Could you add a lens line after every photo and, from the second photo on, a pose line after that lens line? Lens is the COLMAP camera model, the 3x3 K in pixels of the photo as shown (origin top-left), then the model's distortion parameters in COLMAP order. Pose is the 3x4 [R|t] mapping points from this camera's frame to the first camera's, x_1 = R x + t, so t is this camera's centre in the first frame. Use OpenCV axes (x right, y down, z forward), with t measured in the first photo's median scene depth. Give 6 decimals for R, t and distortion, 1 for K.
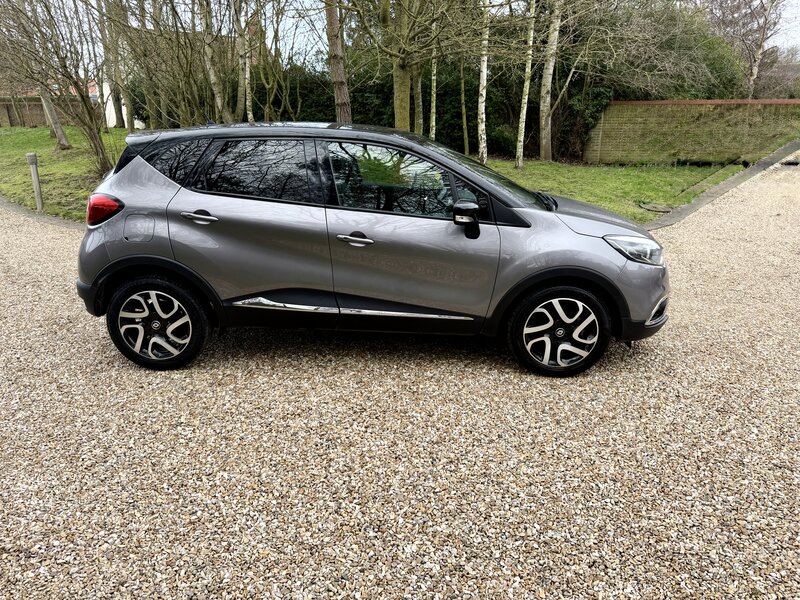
lens RADIAL K [[565.1, 0, 403.1], [0, 565.1, 301.1], [0, 0, 1]] dist [0.042844, -0.056041]
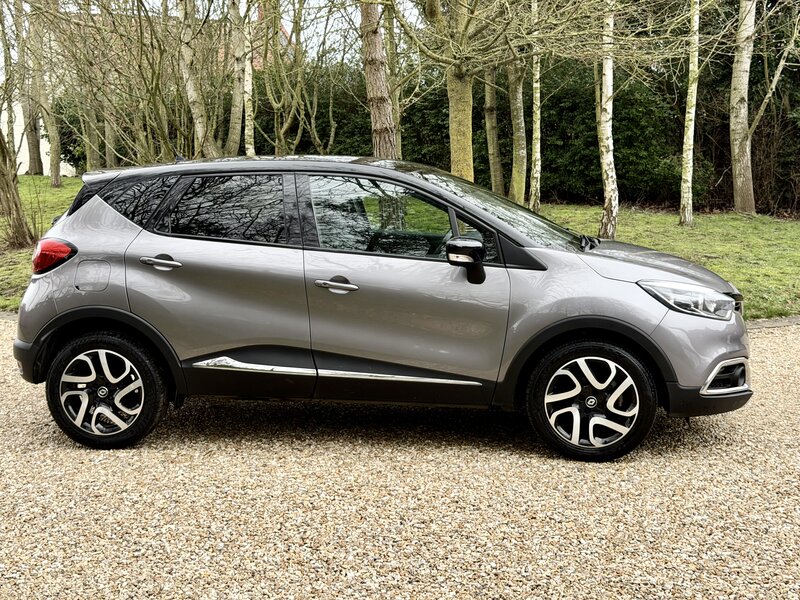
lens RADIAL K [[1099.2, 0, 397.9], [0, 1099.2, 300.3], [0, 0, 1]] dist [0.095039, 0.000000]
pose [[0.992010, -0.004694, -0.126069, 0.203596], [-0.017593, 0.984395, -0.175090, 0.189728], [0.124924, 0.175909, 0.976448, -0.564340]]
